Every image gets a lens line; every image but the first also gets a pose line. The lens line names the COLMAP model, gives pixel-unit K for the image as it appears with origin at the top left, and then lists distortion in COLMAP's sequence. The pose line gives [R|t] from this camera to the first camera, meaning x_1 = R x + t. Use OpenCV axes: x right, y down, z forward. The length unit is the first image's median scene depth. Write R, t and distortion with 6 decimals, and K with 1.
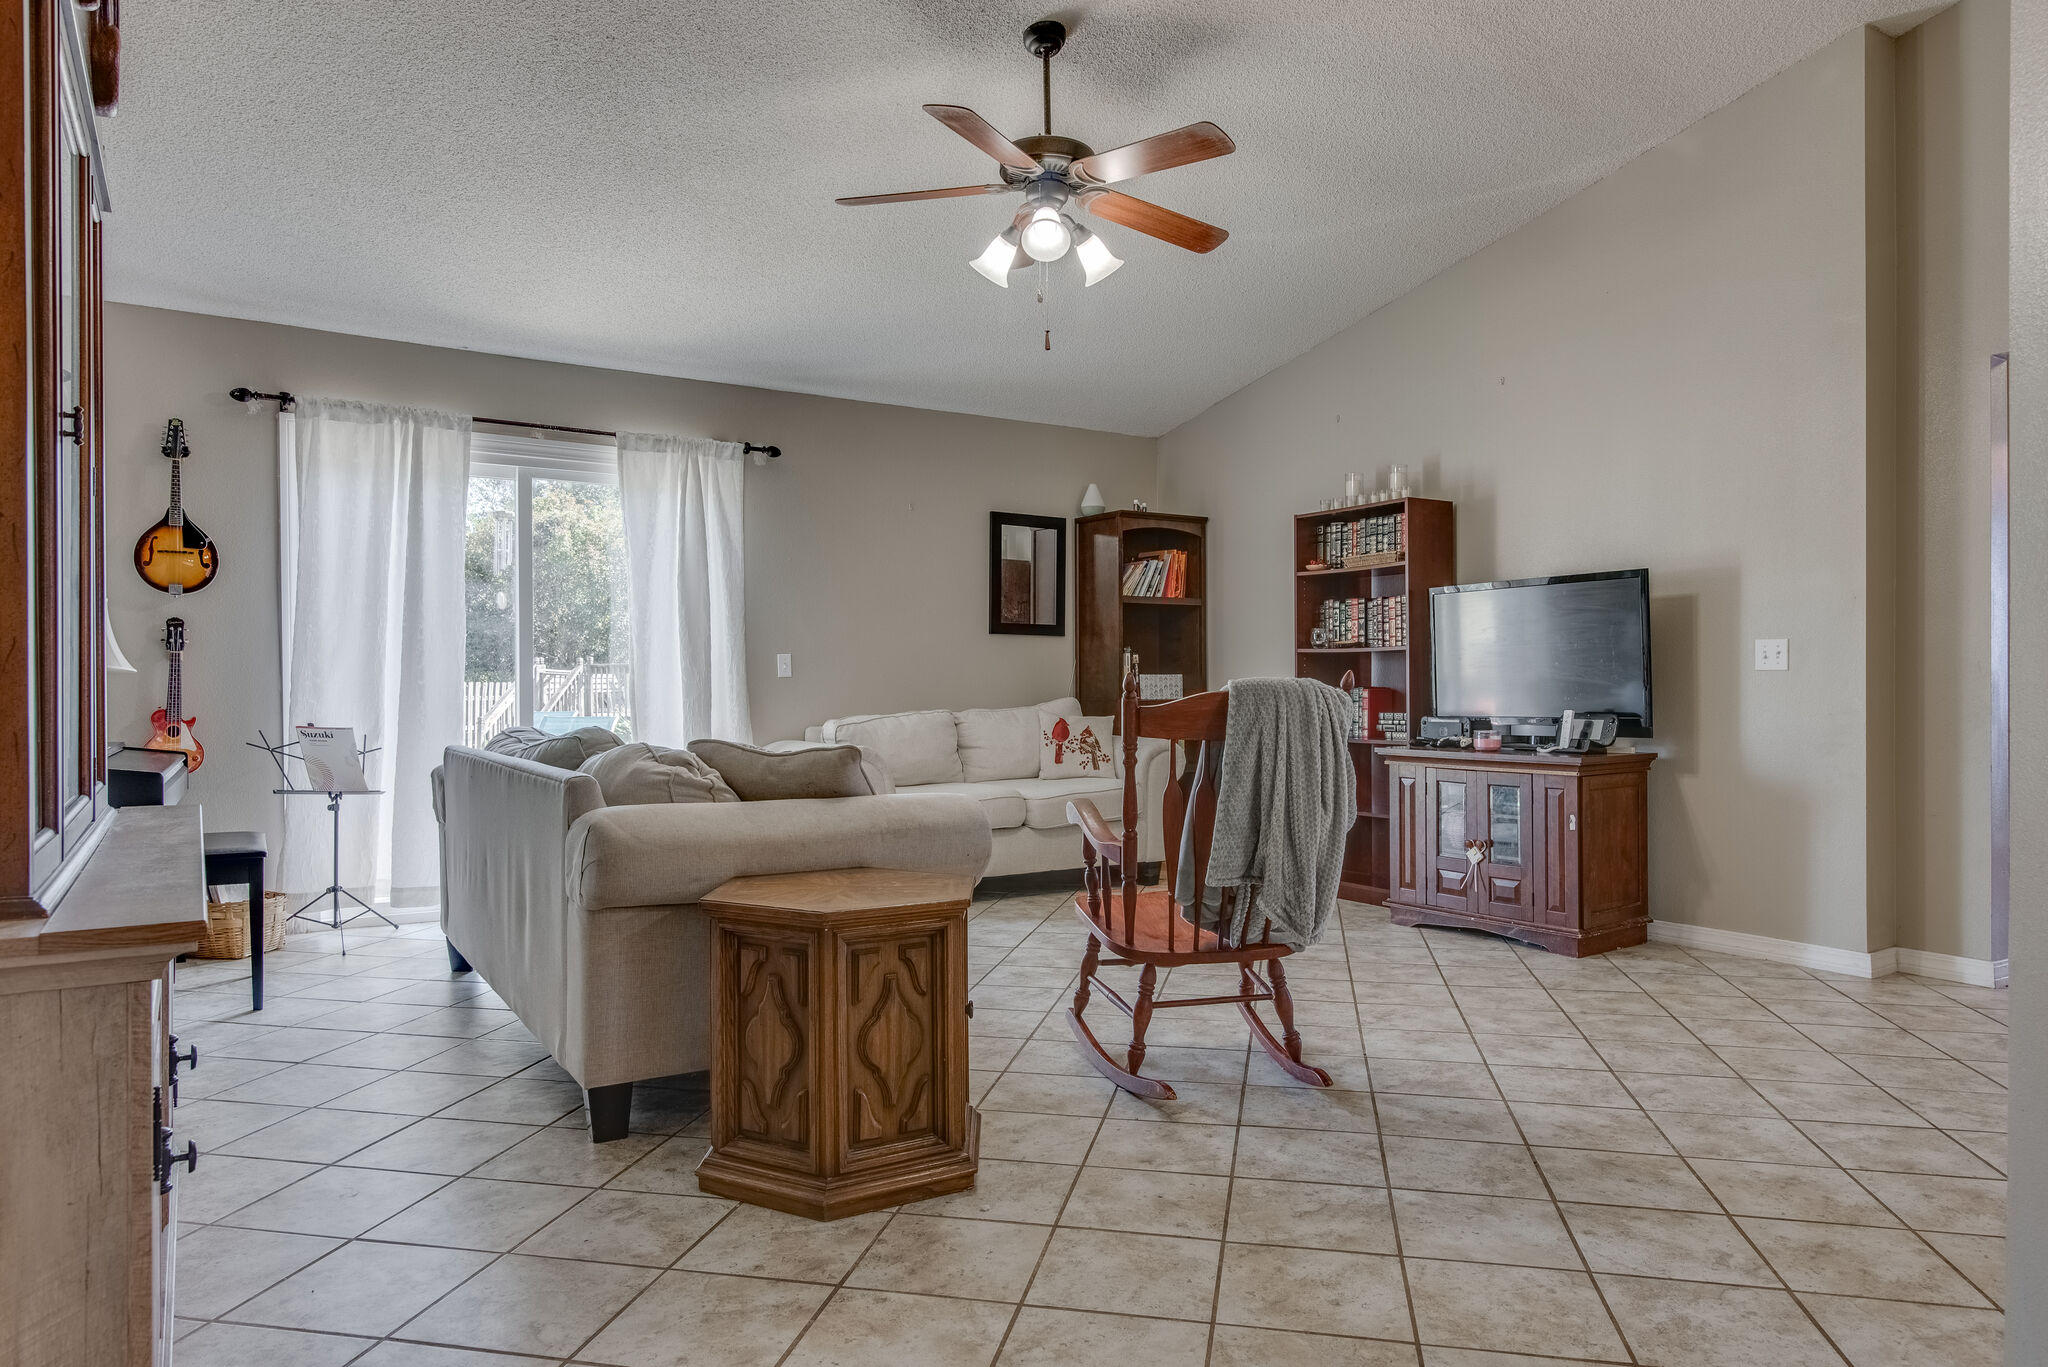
lens RADIAL K [[1282.4, 0, 1054.9], [0, 1282.4, 688.8], [0, 0, 1]] dist [-0.005540, 0.002400]
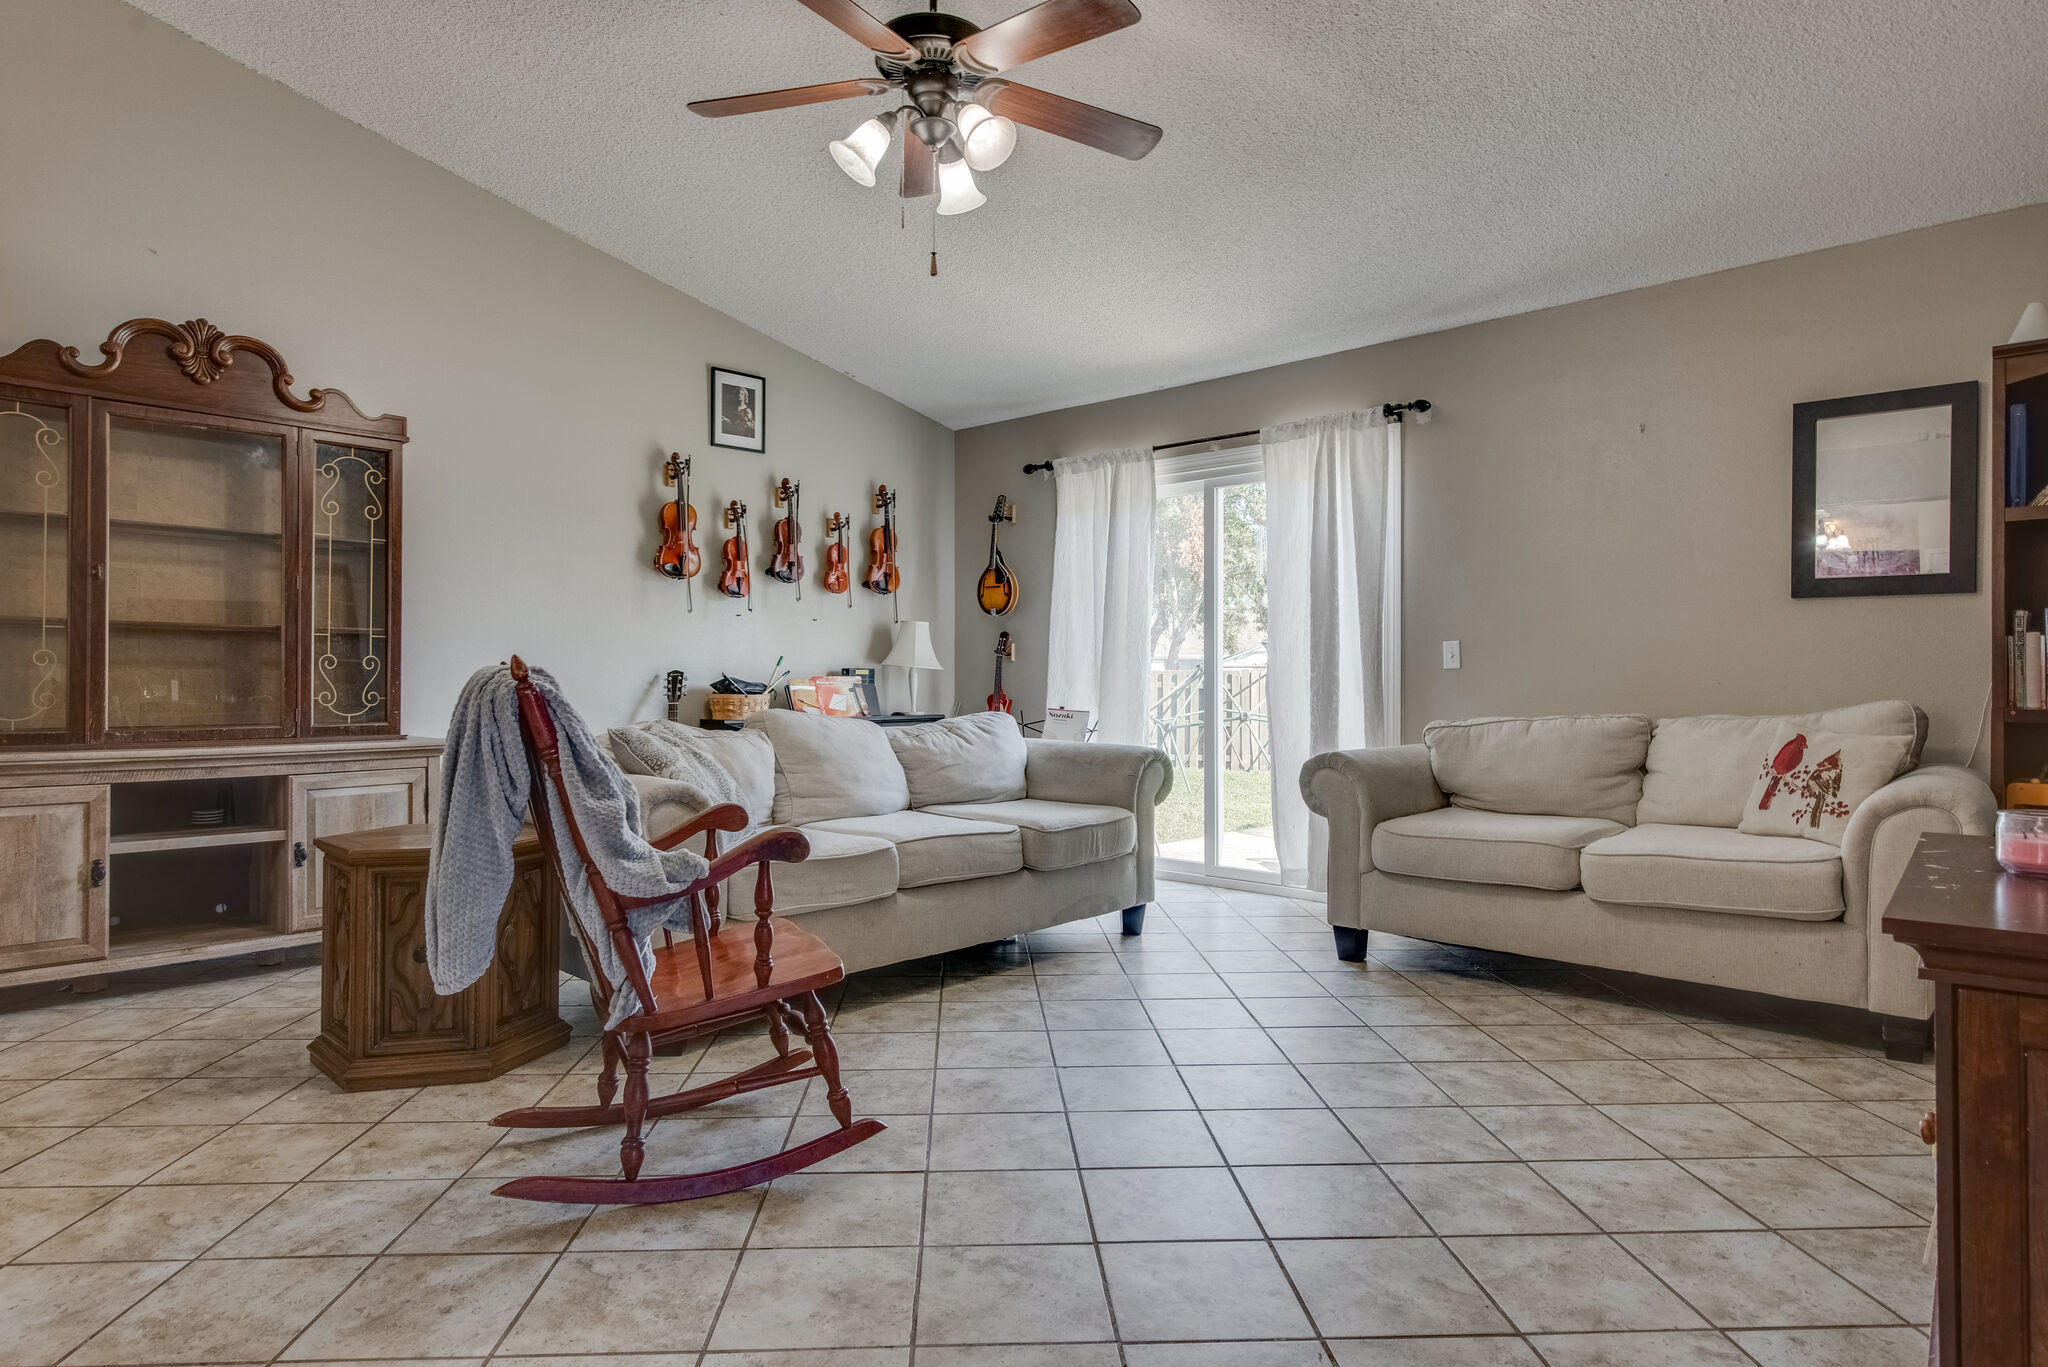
lens RADIAL K [[1168.3, 0, 1002.9], [0, 1168.3, 663.4], [0, 0, 1]] dist [0.000631, 0.002790]
pose [[0.229921, -0.012655, -0.973127, 0.554619], [-0.004484, 0.999891, -0.014063, -0.000812], [0.973199, 0.007596, 0.229840, 0.644844]]
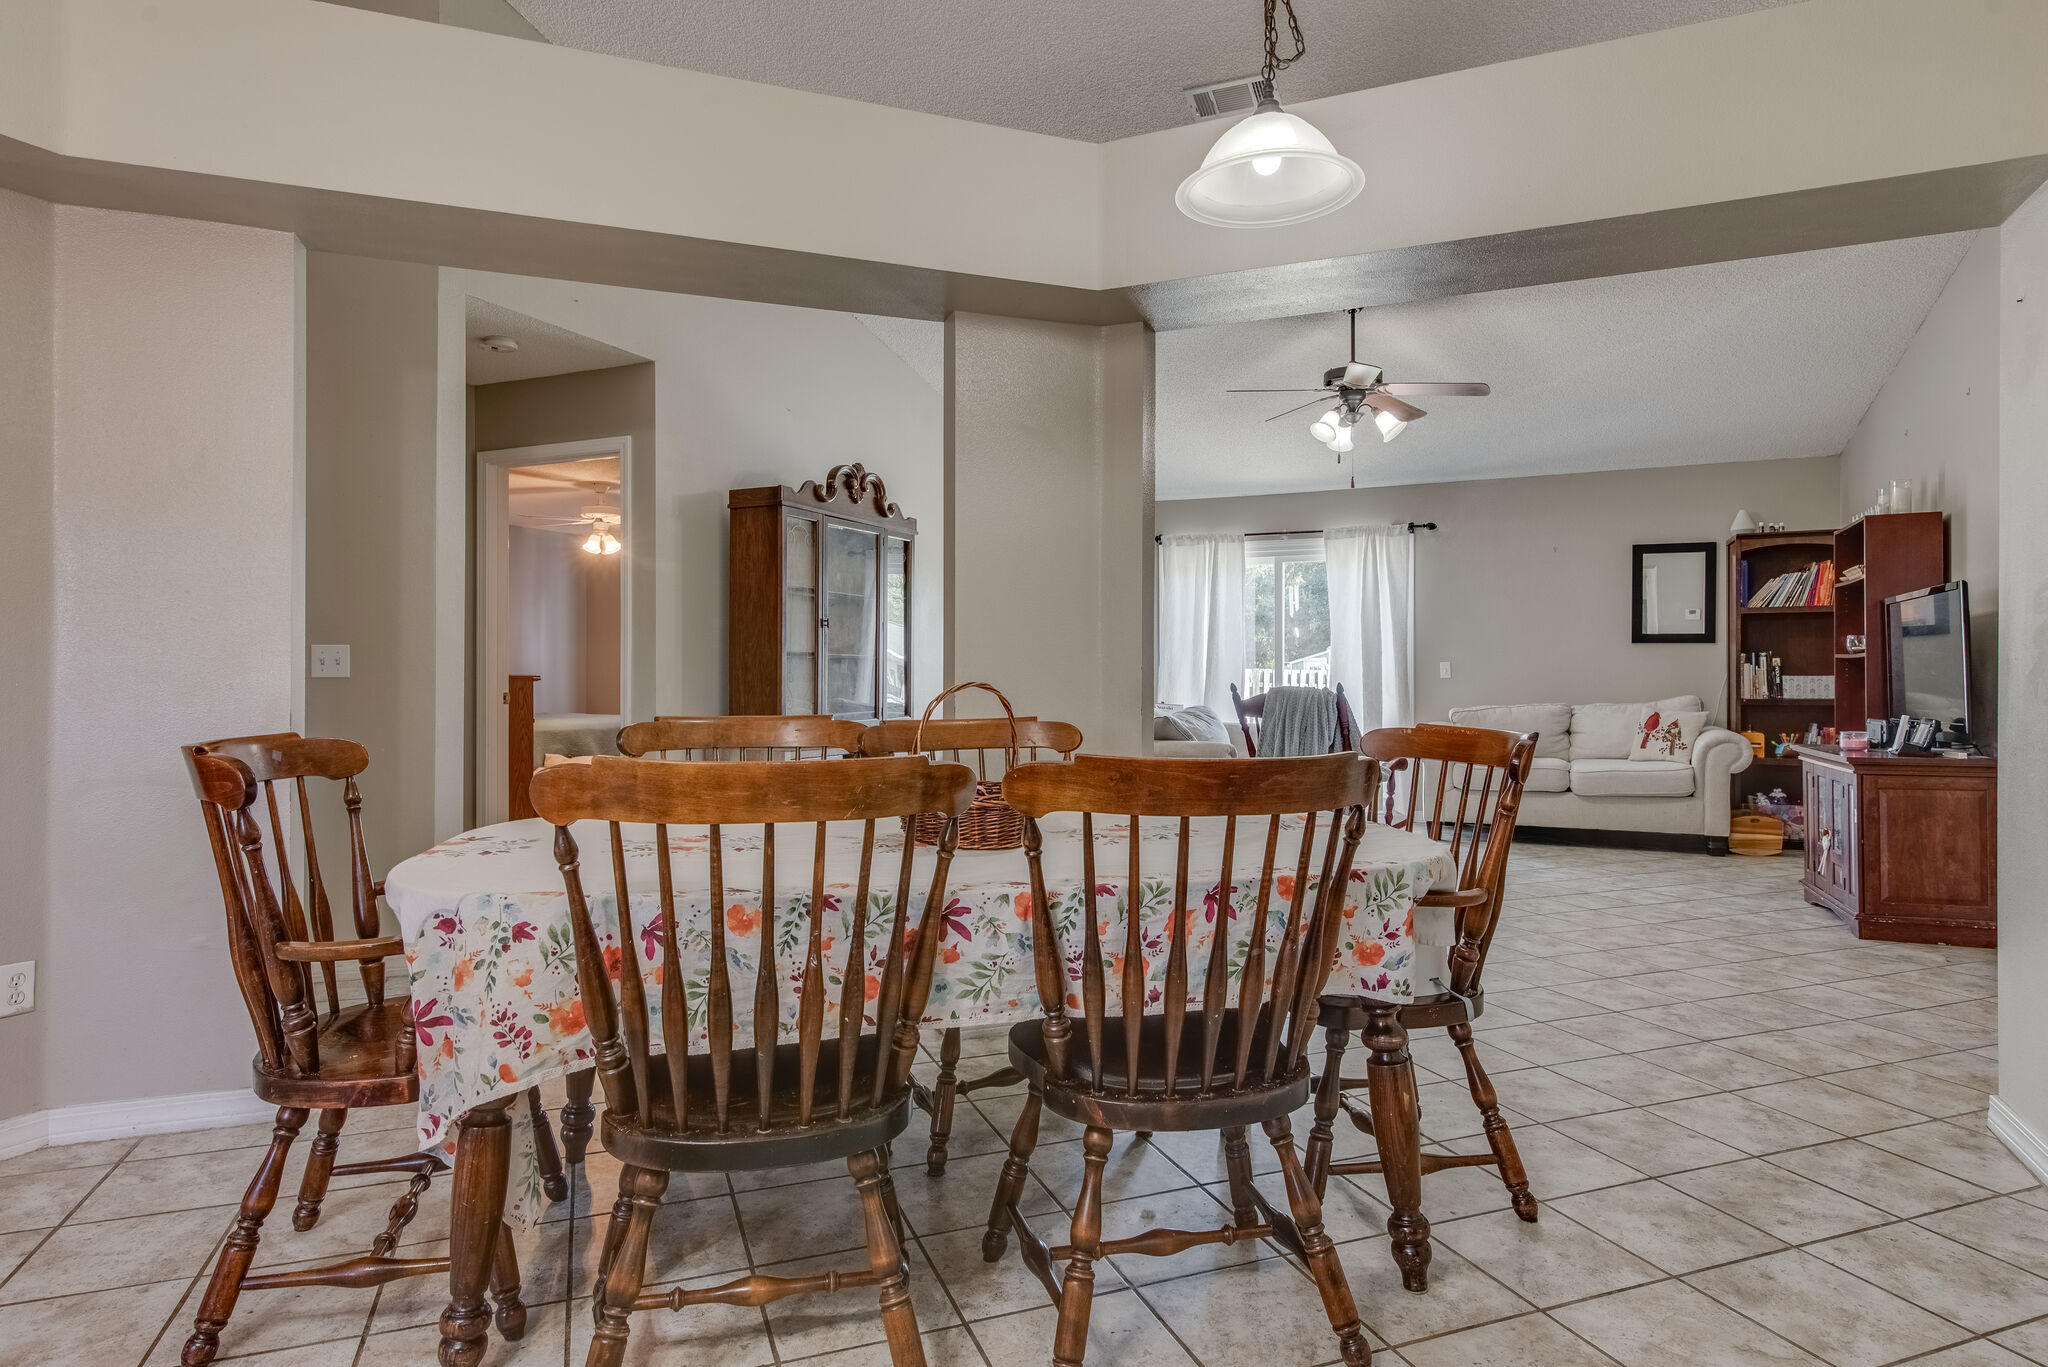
lens RADIAL K [[1168.3, 0, 1004.5], [0, 1168.3, 650.7], [0, 0, 1]] dist [0.000631, 0.002790]
pose [[0.517930, -0.015056, -0.855291, 0.795430], [-0.002543, 0.999814, -0.019139, -0.016079], [0.855419, 0.012088, 0.517795, -0.139847]]
